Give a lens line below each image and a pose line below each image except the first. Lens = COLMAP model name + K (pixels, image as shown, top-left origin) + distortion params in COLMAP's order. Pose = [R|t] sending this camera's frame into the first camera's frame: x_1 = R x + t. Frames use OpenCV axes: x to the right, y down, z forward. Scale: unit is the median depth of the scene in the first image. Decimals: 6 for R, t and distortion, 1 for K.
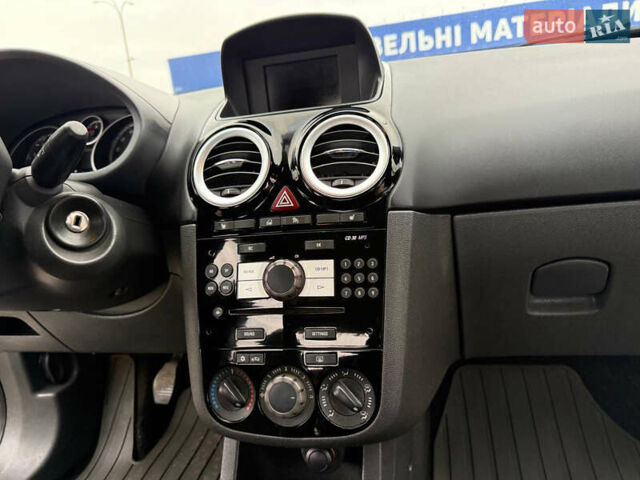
lens RADIAL K [[466.6, 0, 322.3], [0, 466.6, 234.2], [0, 0, 1]] dist [-0.020182, 0.006159]
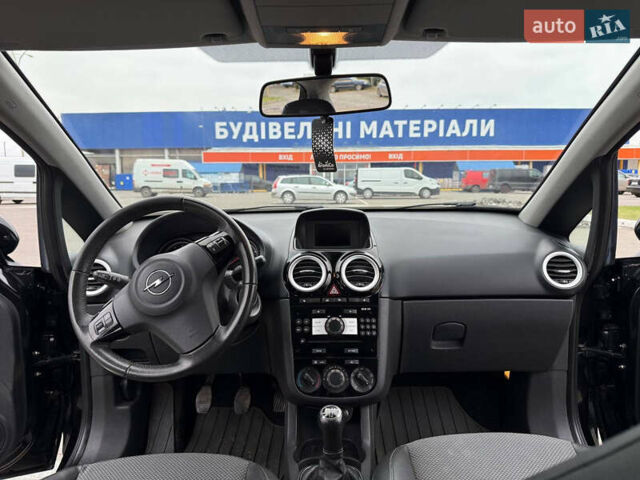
lens RADIAL K [[450.5, 0, 312.4], [0, 450.5, 243.0], [0, 0, 1]] dist [0.061839, -0.002753]
pose [[0.974287, 0.075583, 0.212254, -0.666403], [-0.046871, 0.989435, -0.137189, 0.002262], [-0.220381, 0.123713, 0.967537, -1.117898]]
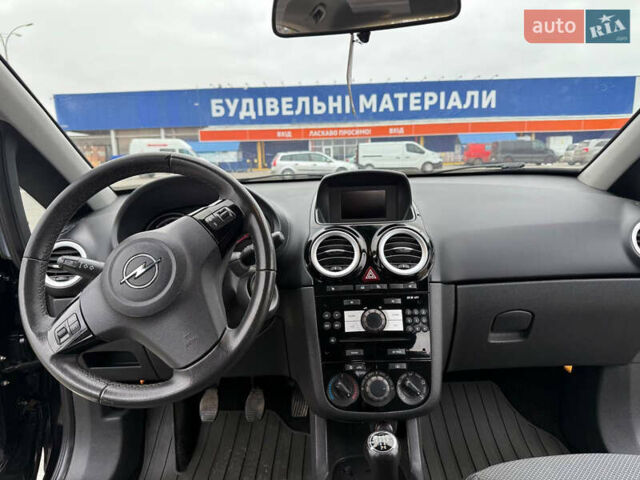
lens RADIAL K [[452.6, 0, 314.7], [0, 452.6, 241.4], [0, 0, 1]] dist [0.067763, -0.082043]
pose [[0.974987, 0.043116, 0.218039, -0.668622], [-0.023167, 0.995374, -0.093237, -0.035214], [-0.221051, 0.085853, 0.971476, -0.624979]]
